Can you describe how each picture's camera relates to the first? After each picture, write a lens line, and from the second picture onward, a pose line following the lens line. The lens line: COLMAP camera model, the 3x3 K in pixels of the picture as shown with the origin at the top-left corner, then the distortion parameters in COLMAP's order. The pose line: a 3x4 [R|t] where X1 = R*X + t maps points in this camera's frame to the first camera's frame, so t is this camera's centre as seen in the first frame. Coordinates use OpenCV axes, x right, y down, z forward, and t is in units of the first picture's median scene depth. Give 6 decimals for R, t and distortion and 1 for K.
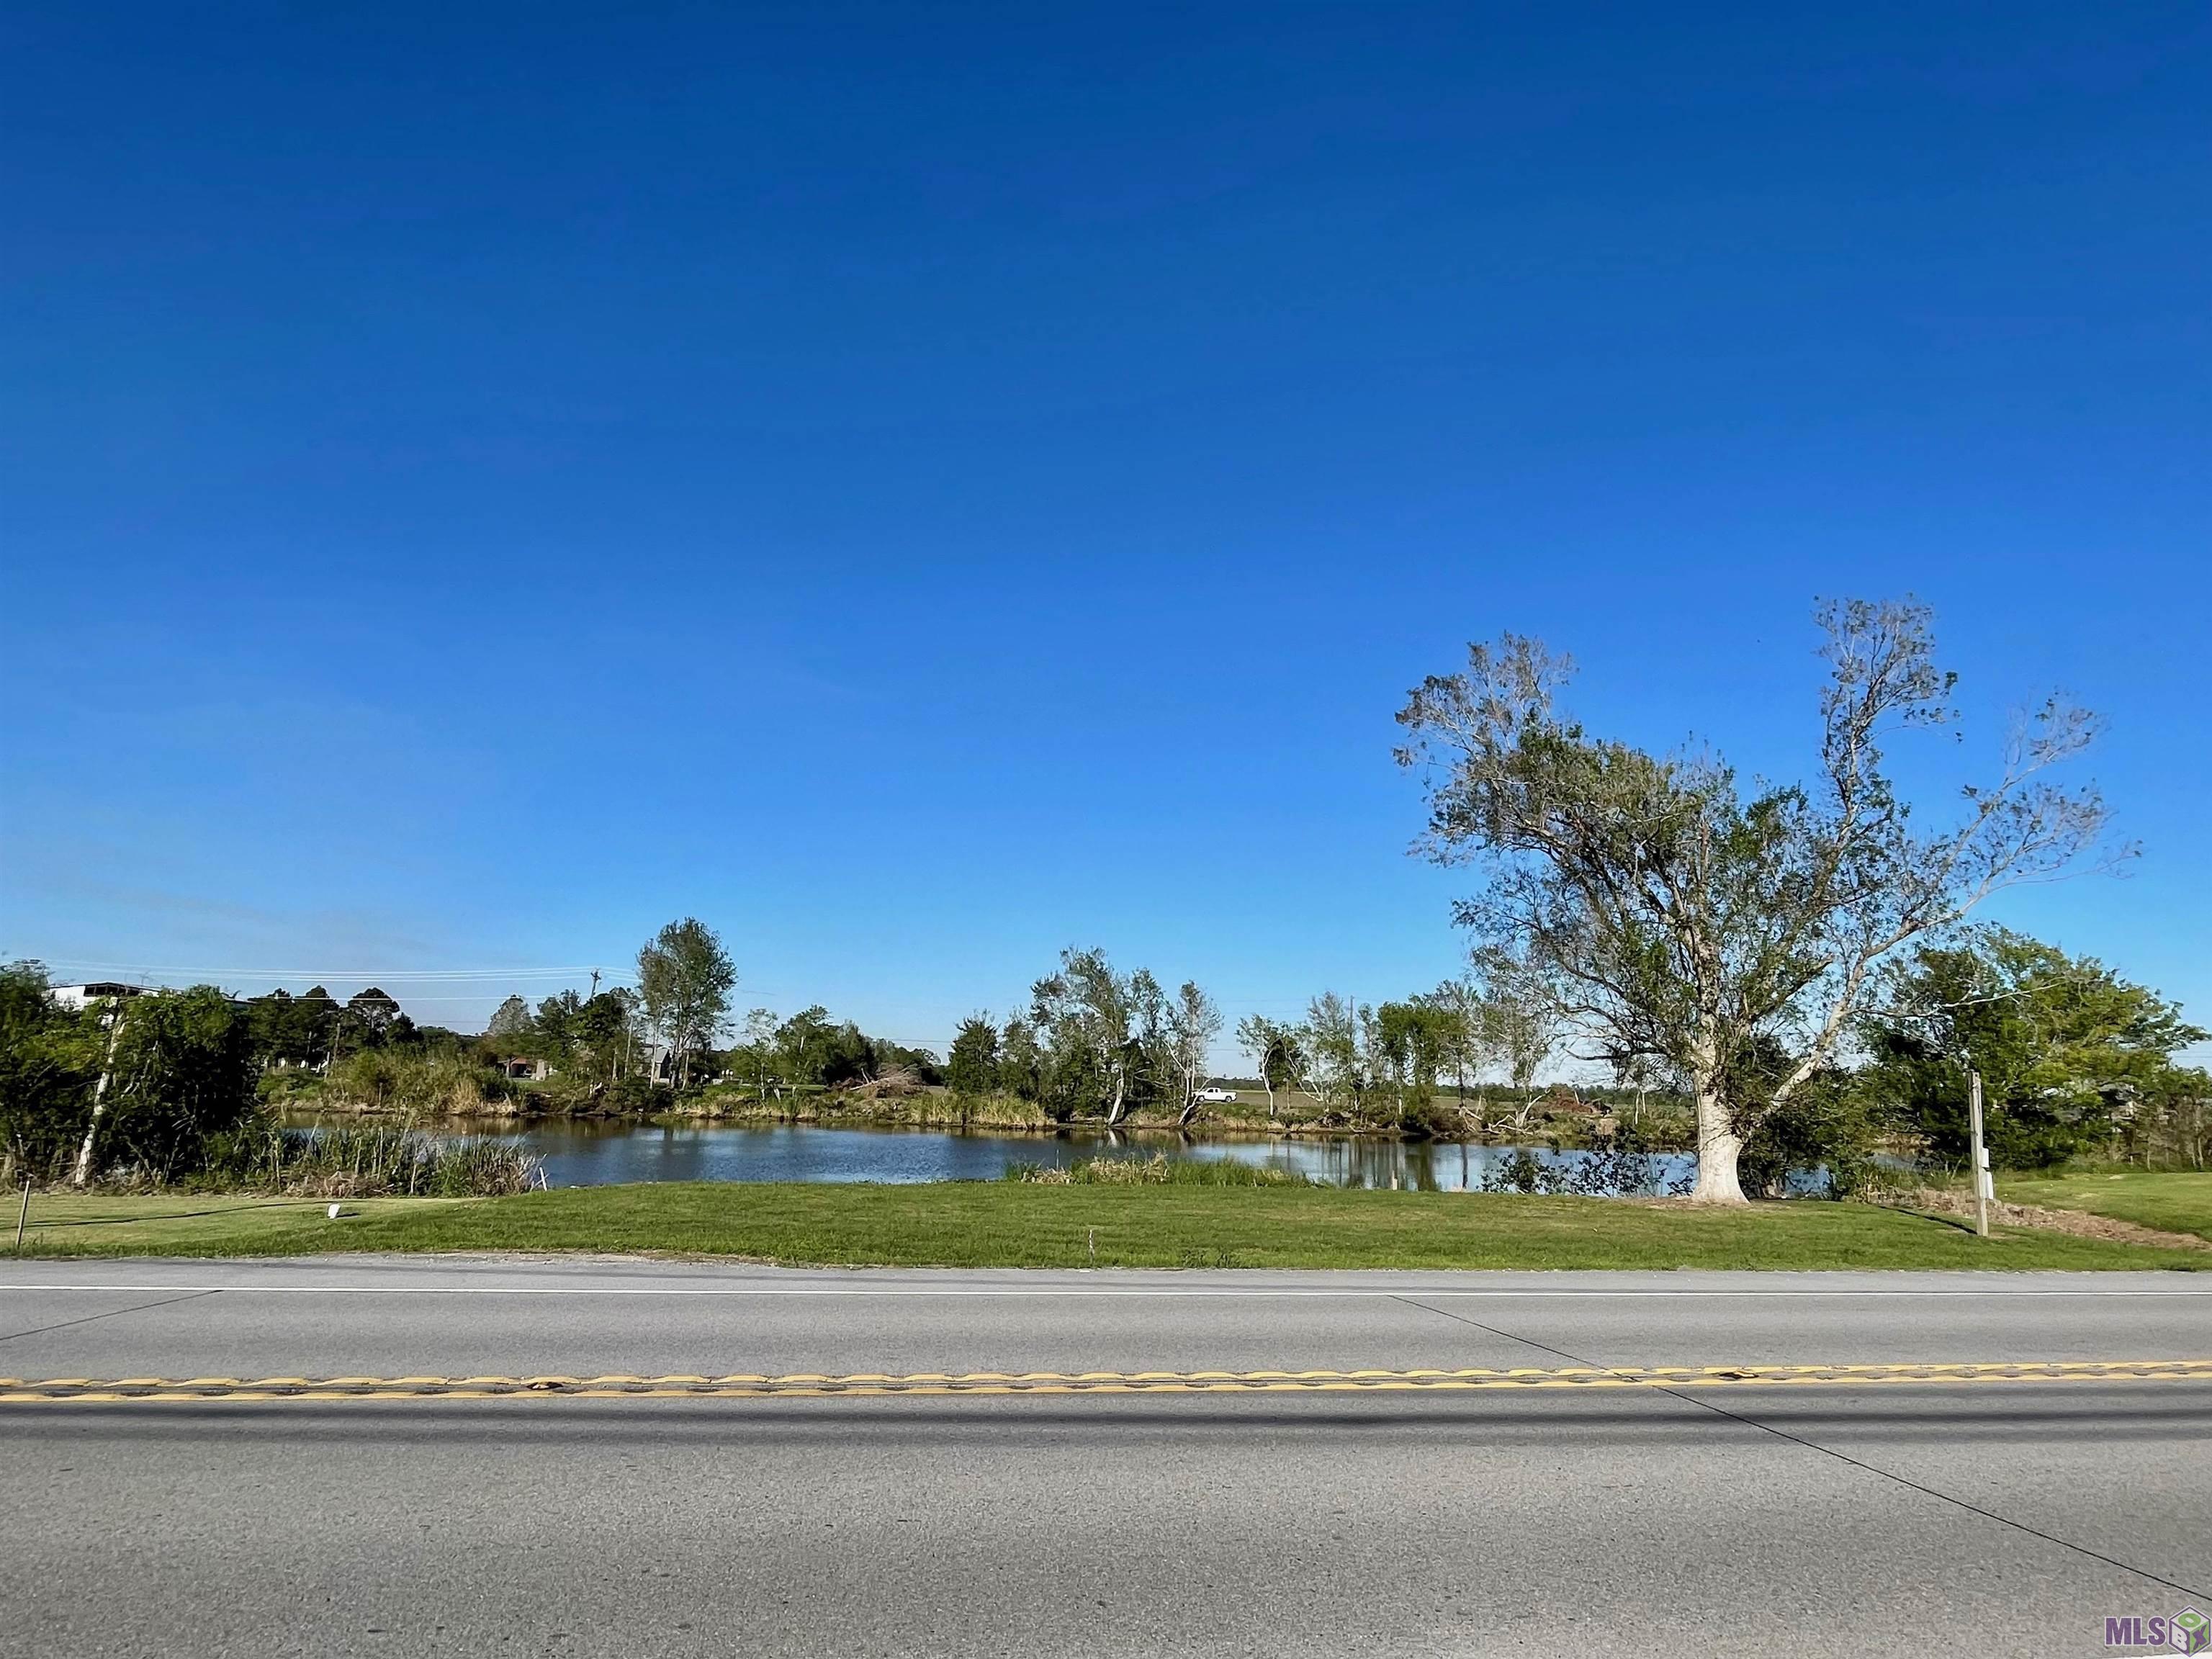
lens RADIAL K [[1185.6, 0, 1106.0], [0, 1185.6, 829.5], [0, 0, 1]] dist [-0.003973, -0.001738]
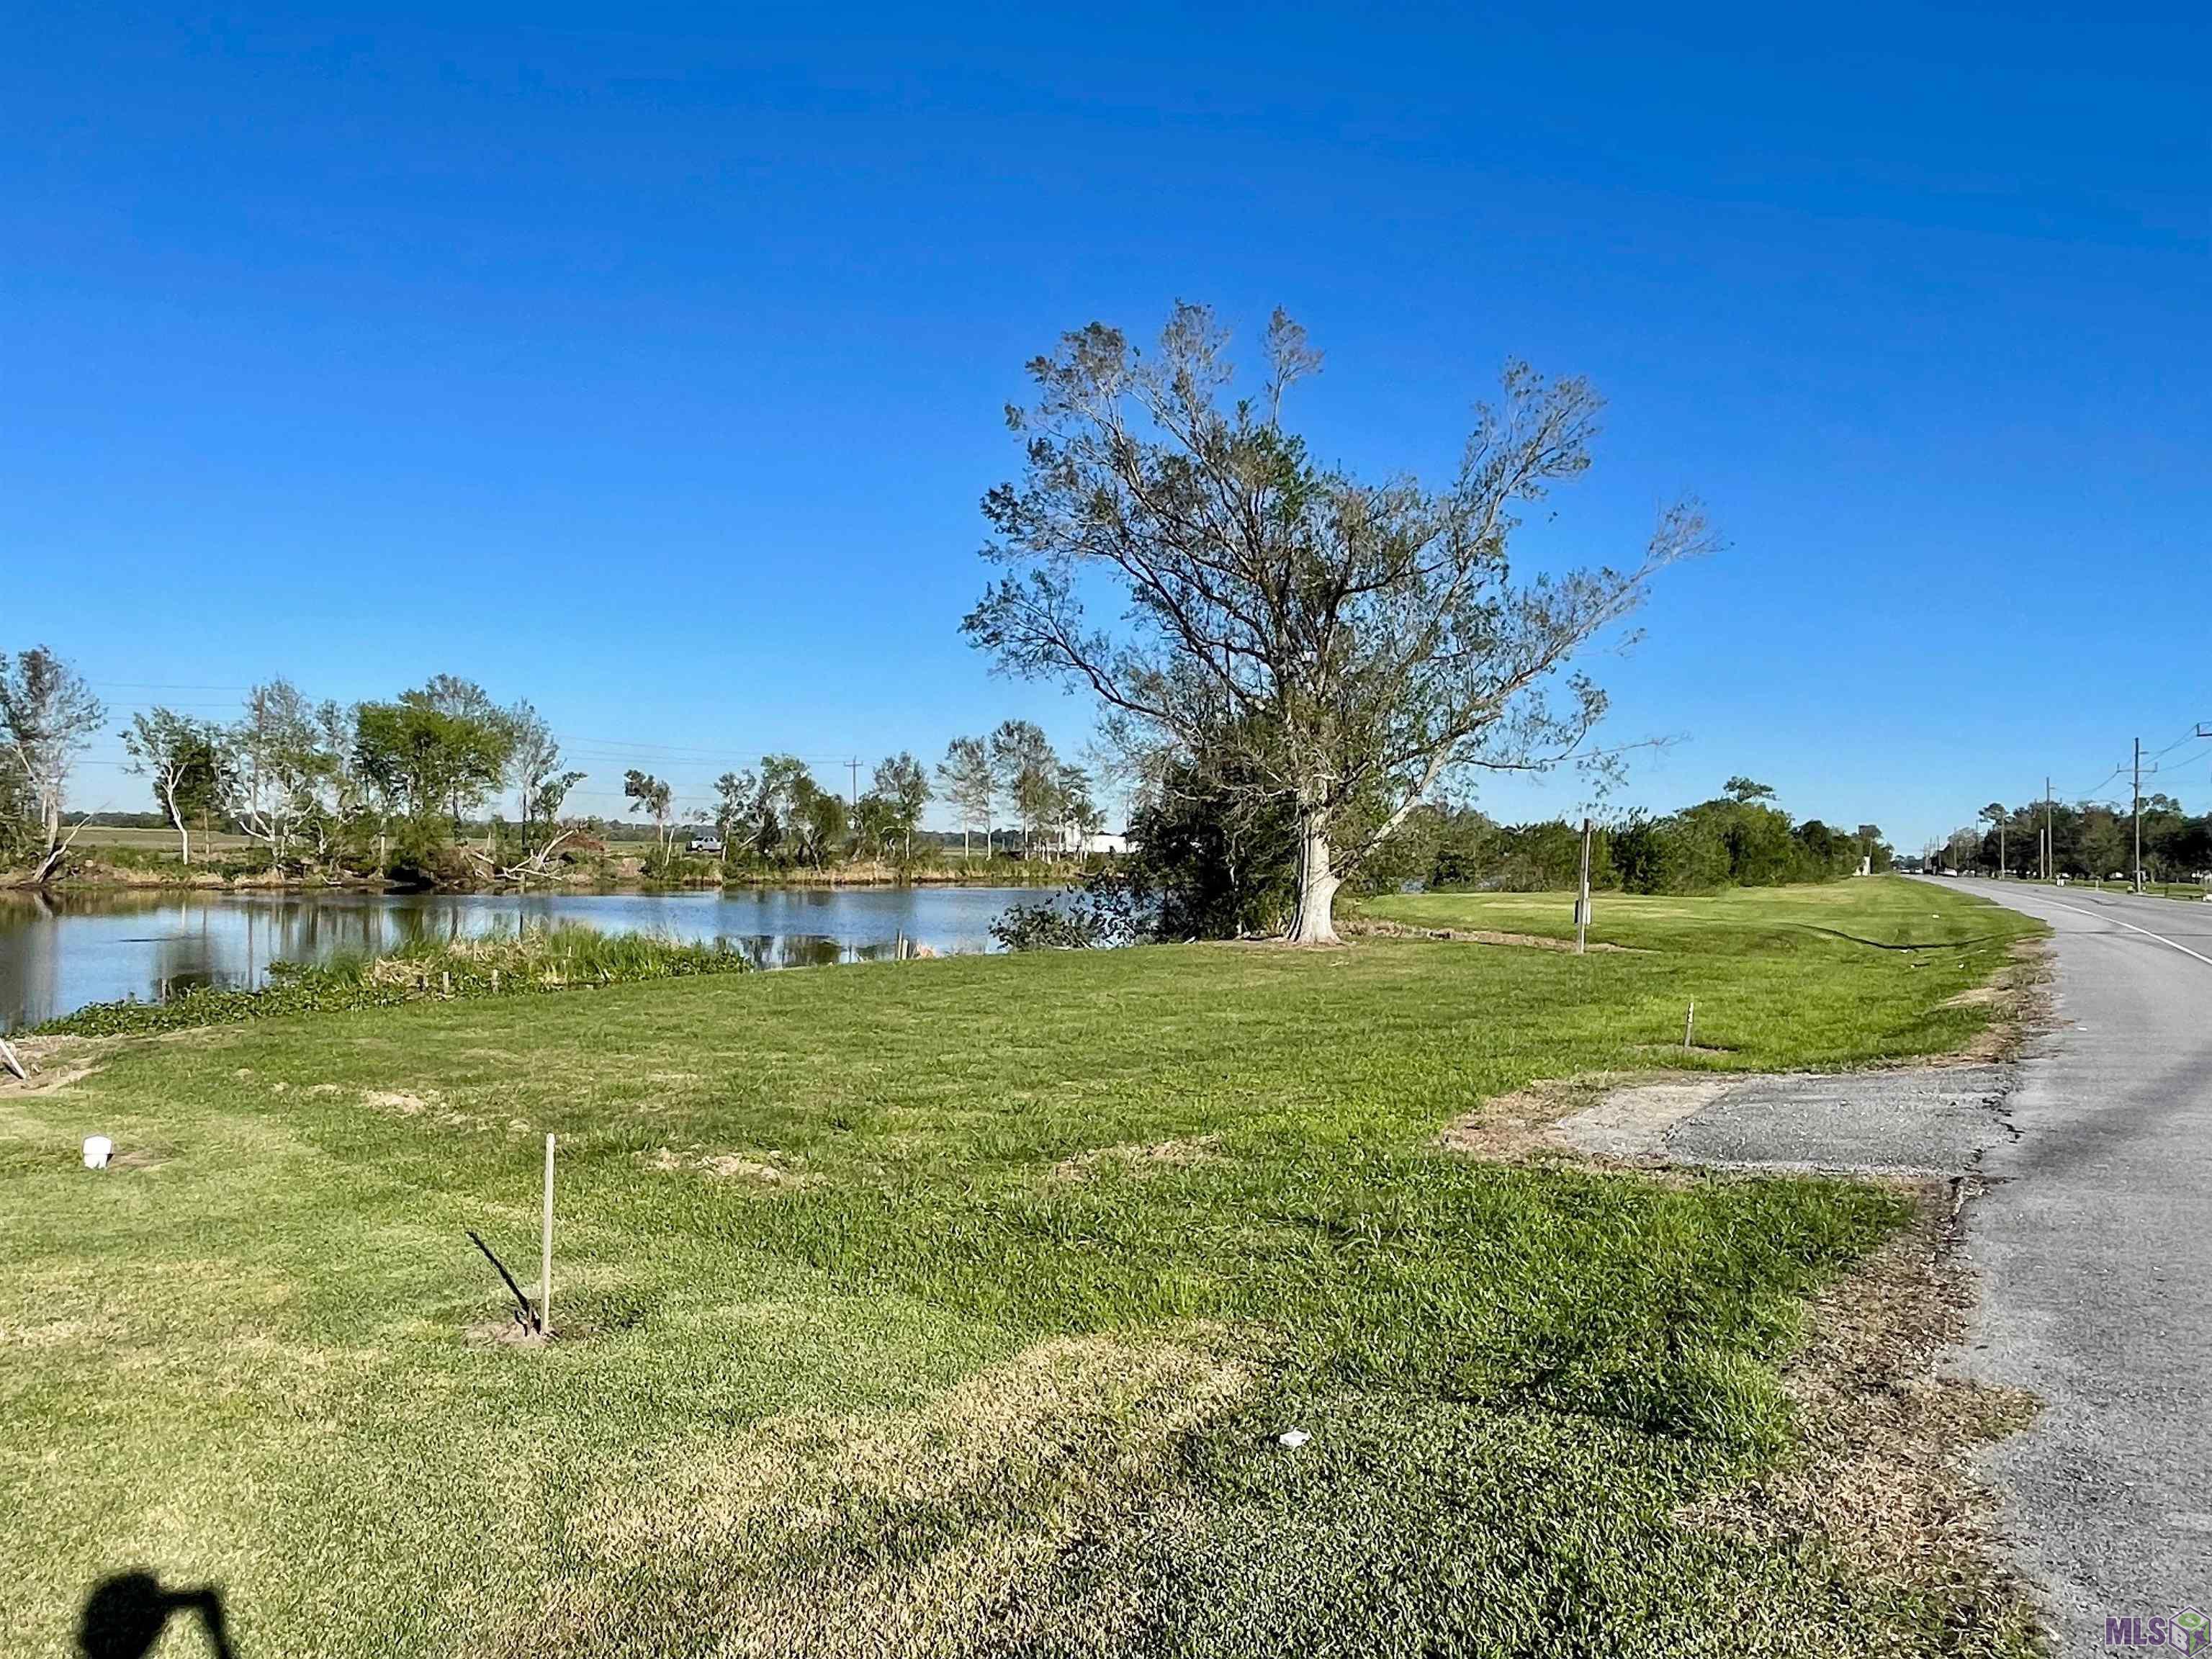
lens RADIAL K [[1554.4, 0, 1106.0], [0, 1554.4, 829.5], [0, 0, 1]] dist [0.006599, -0.005742]
pose [[0.654797, -0.006388, 0.755778, -0.181518], [-0.160645, 0.975939, 0.147430, 0.016881], [-0.738535, -0.217949, 0.638016, 0.090739]]
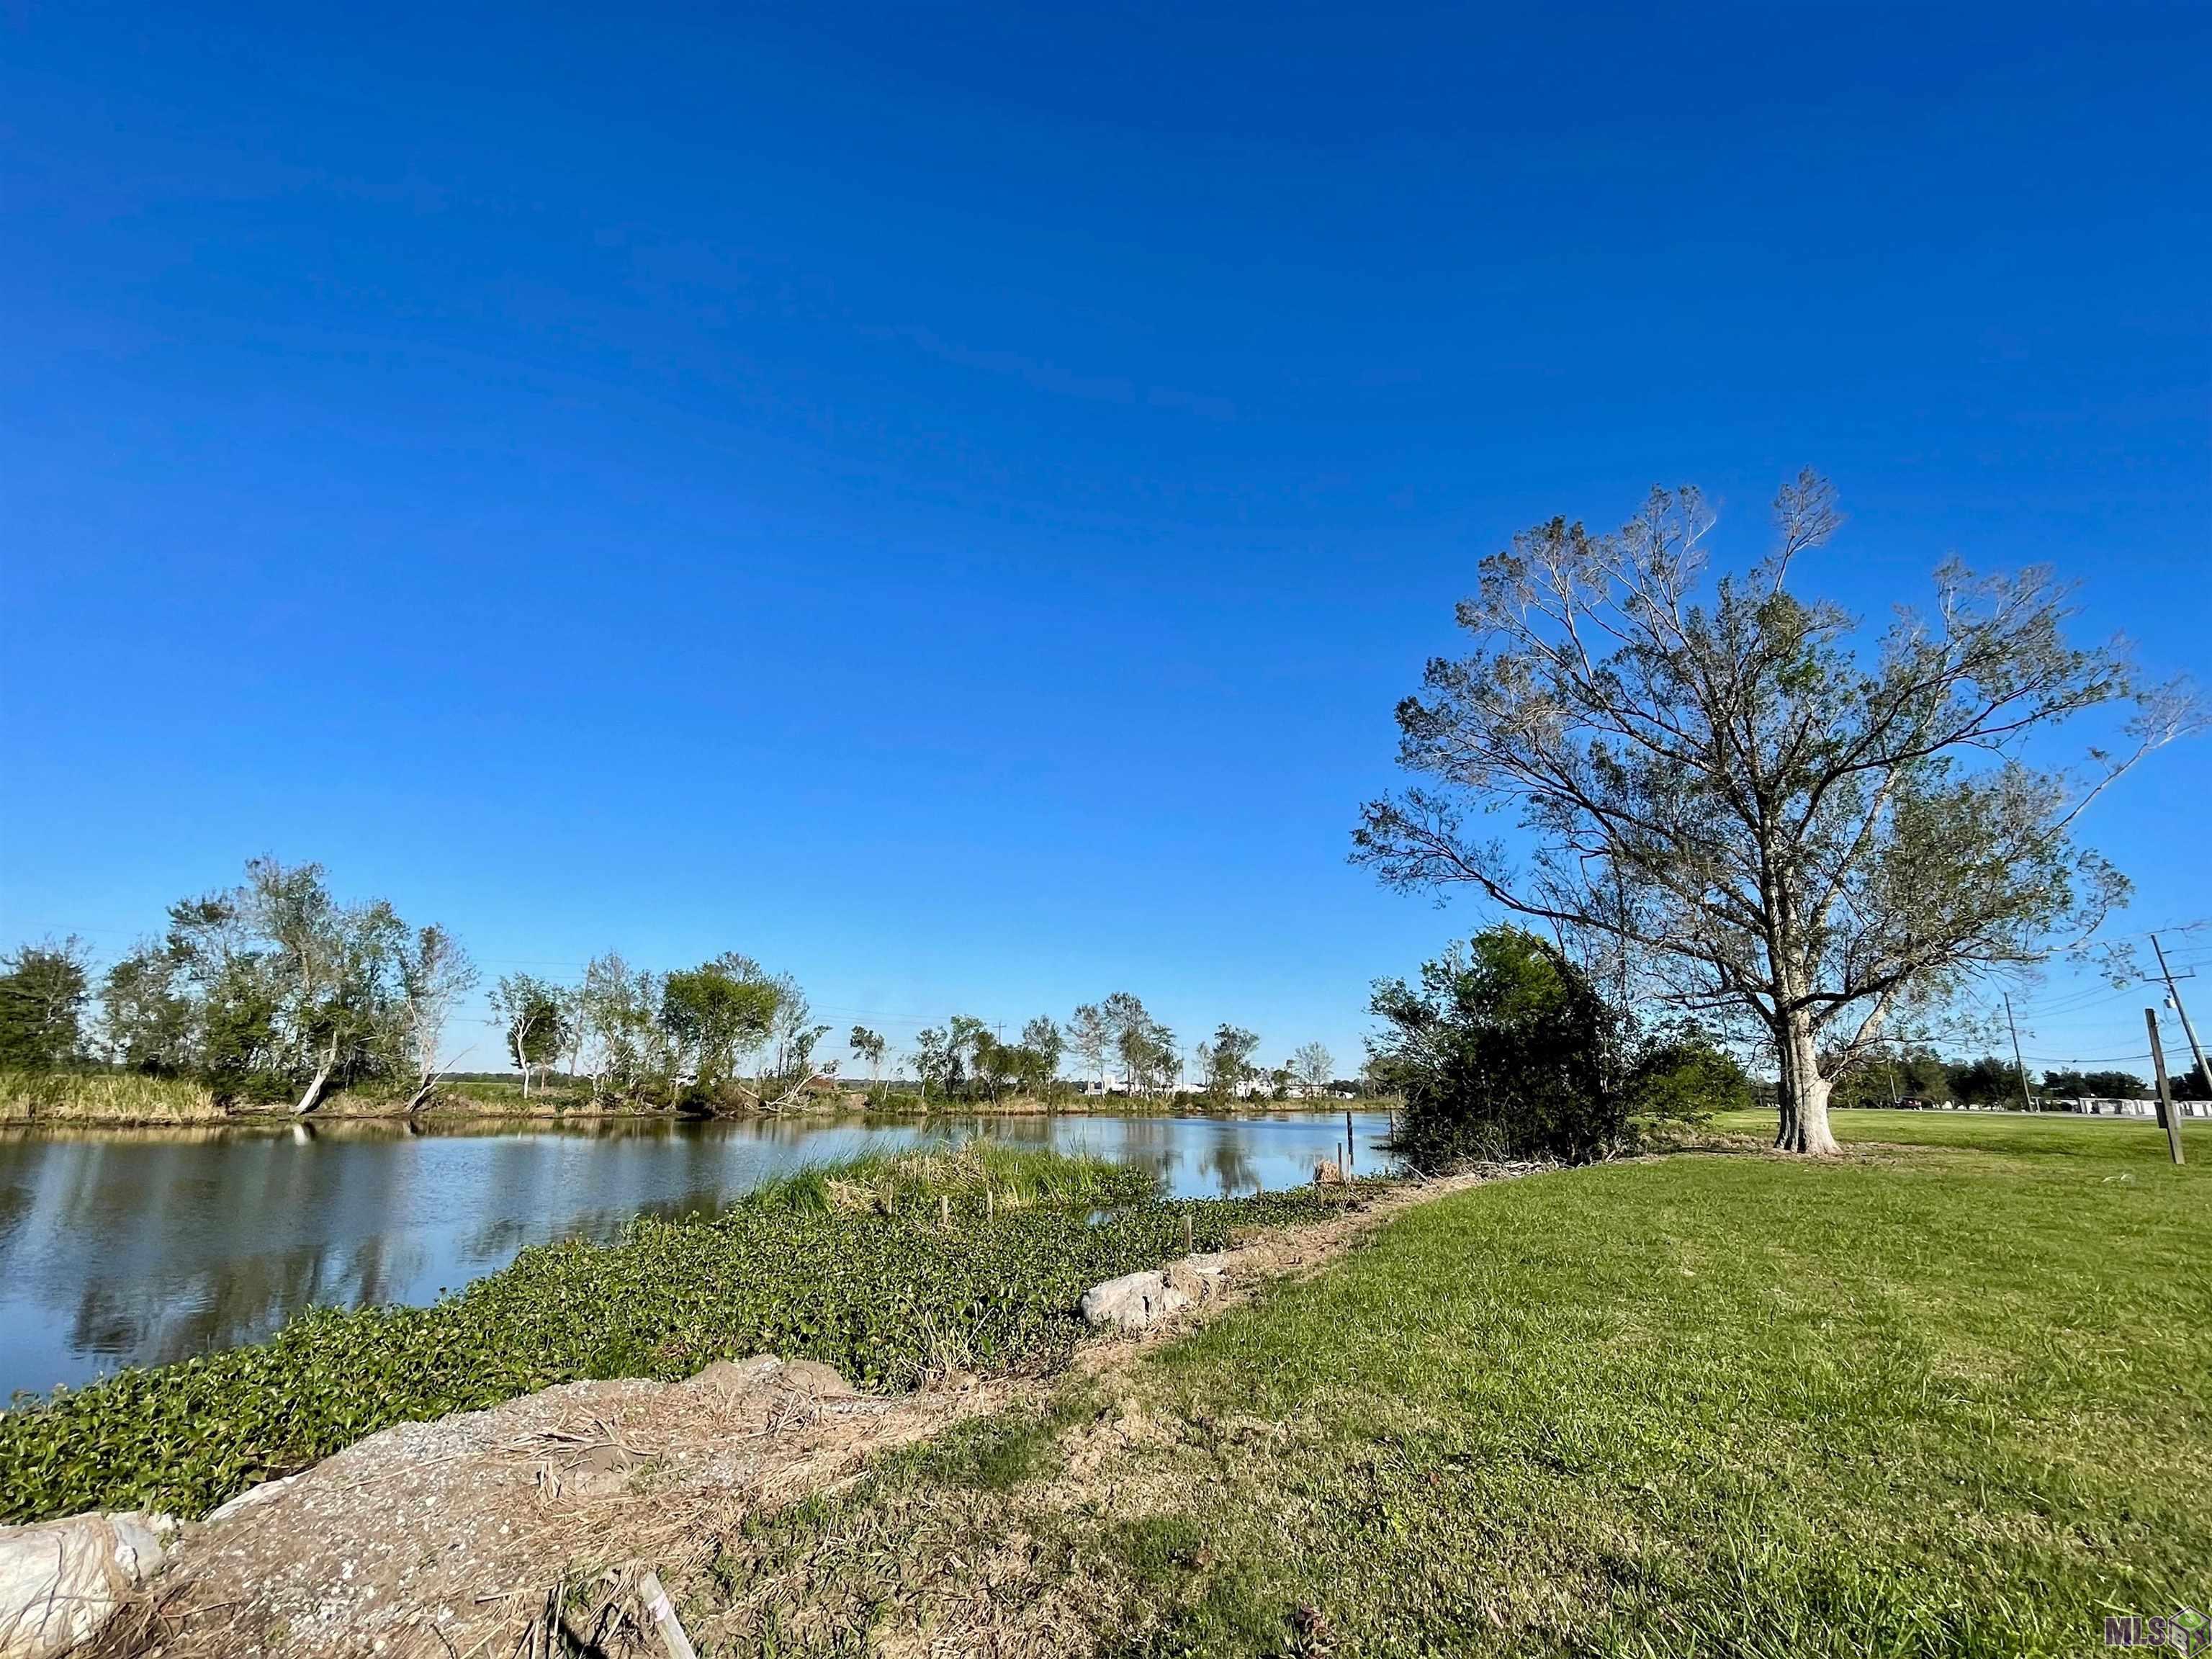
lens RADIAL K [[1029.2, 0, 1106.0], [0, 1029.2, 829.5], [0, 0, 1]] dist [-0.000997, -0.000490]
pose [[0.662998, 0.168072, 0.729510, -0.147328], [-0.153449, 0.984292, -0.087313, 0.063170], [-0.732725, -0.054054, 0.678374, 0.248952]]
